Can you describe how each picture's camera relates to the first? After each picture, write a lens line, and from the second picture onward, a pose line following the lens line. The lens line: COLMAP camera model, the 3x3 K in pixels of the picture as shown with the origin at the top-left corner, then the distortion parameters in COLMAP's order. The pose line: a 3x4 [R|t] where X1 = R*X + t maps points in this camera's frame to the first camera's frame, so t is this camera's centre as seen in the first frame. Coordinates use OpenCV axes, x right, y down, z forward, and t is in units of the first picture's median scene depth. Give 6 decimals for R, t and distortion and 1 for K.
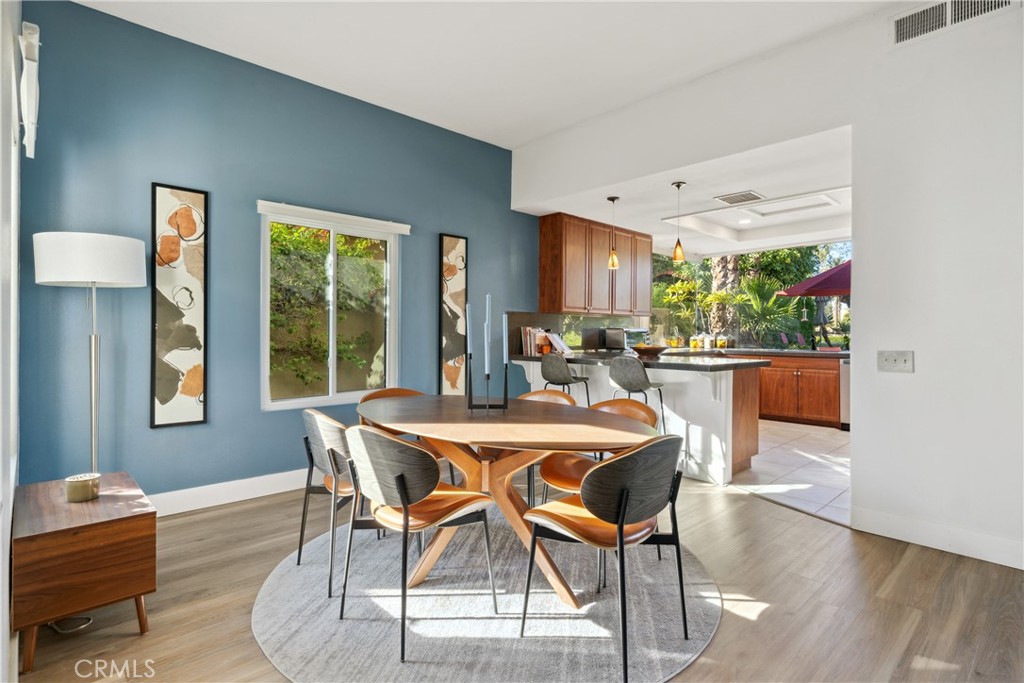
lens RADIAL K [[509.8, 0, 511.9], [0, 509.8, 336.8], [0, 0, 1]] dist [-0.000325, -0.000118]
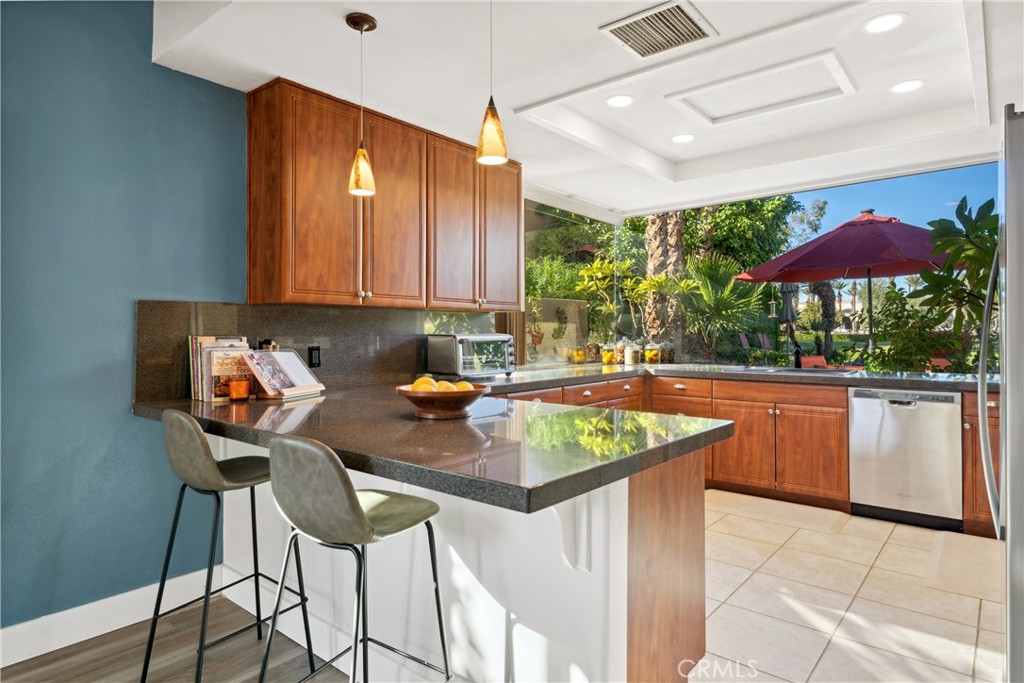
lens RADIAL K [[584.0, 0, 515.4], [0, 584.0, 333.0], [0, 0, 1]] dist [-0.000443, 0.000251]
pose [[0.992285, -0.006879, 0.123784, 0.125640], [0.007464, 0.999963, -0.004266, -0.009451], [-0.123750, 0.005157, 0.992300, 0.252226]]
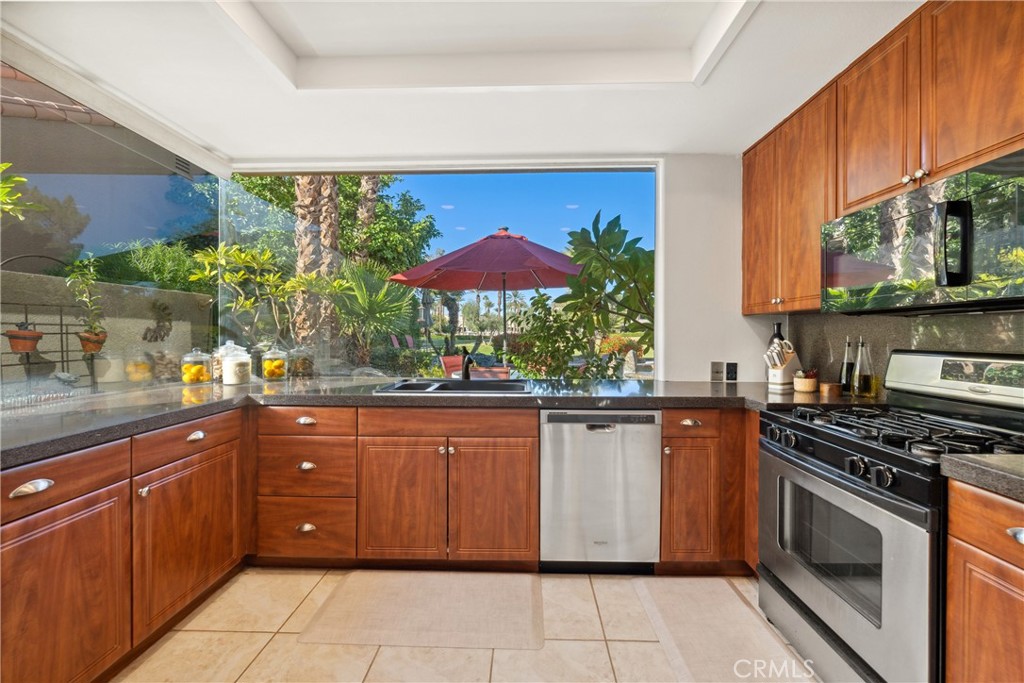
lens RADIAL K [[399.9, 0, 519.2], [0, 399.9, 332.5], [0, 0, 1]] dist [0.001513, -0.000041]
pose [[0.693060, -0.000530, 0.720880, 0.241012], [0.003799, 0.999989, -0.002917, -0.011496], [-0.720870, 0.004760, 0.693054, 0.477692]]
